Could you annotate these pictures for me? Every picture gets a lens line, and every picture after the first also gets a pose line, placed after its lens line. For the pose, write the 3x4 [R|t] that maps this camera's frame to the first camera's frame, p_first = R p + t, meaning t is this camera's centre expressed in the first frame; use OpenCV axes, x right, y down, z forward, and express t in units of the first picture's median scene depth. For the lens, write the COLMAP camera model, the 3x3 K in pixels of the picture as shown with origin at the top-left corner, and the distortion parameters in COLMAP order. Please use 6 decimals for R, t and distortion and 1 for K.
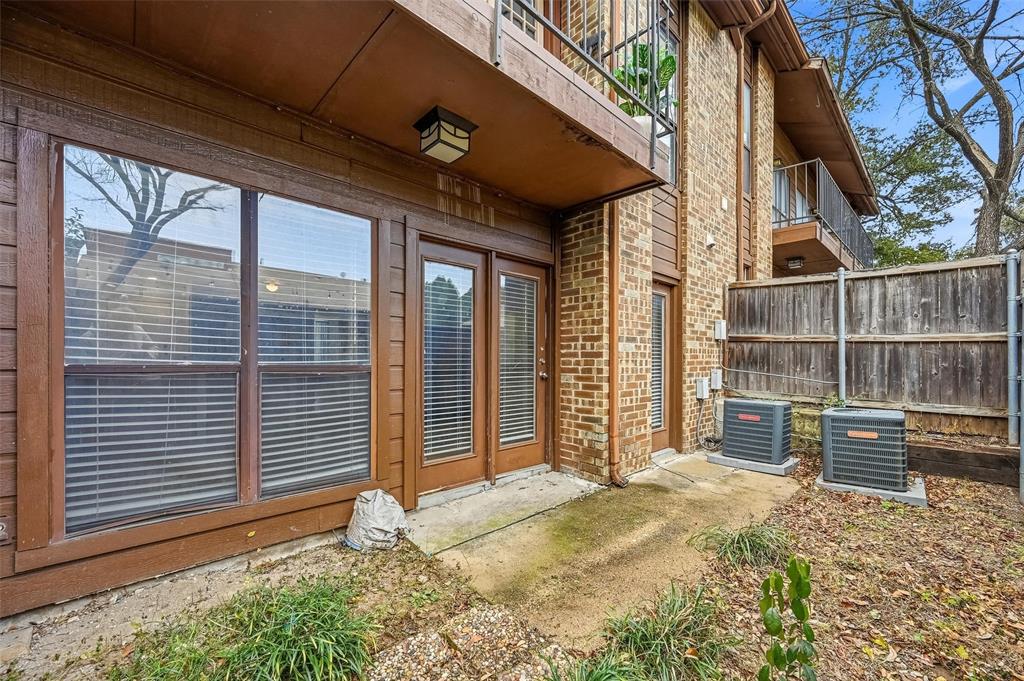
lens RADIAL K [[407.8, 0, 517.0], [0, 407.8, 368.1], [0, 0, 1]] dist [0.001475, 0.000471]
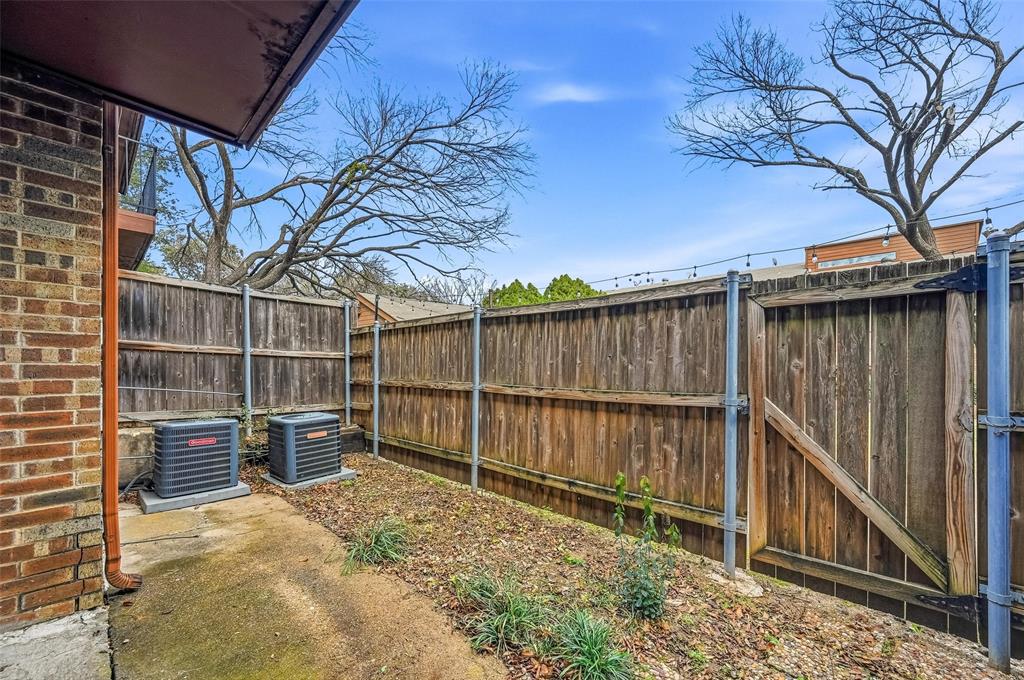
lens RADIAL K [[405.3, 0, 524.6], [0, 405.3, 370.1], [0, 0, 1]] dist [0.000352, -0.000008]
pose [[-0.071133, -0.011050, 0.997406, -0.332788], [0.021815, 0.999682, 0.012631, -0.025370], [-0.997228, 0.022657, -0.070869, 0.405581]]
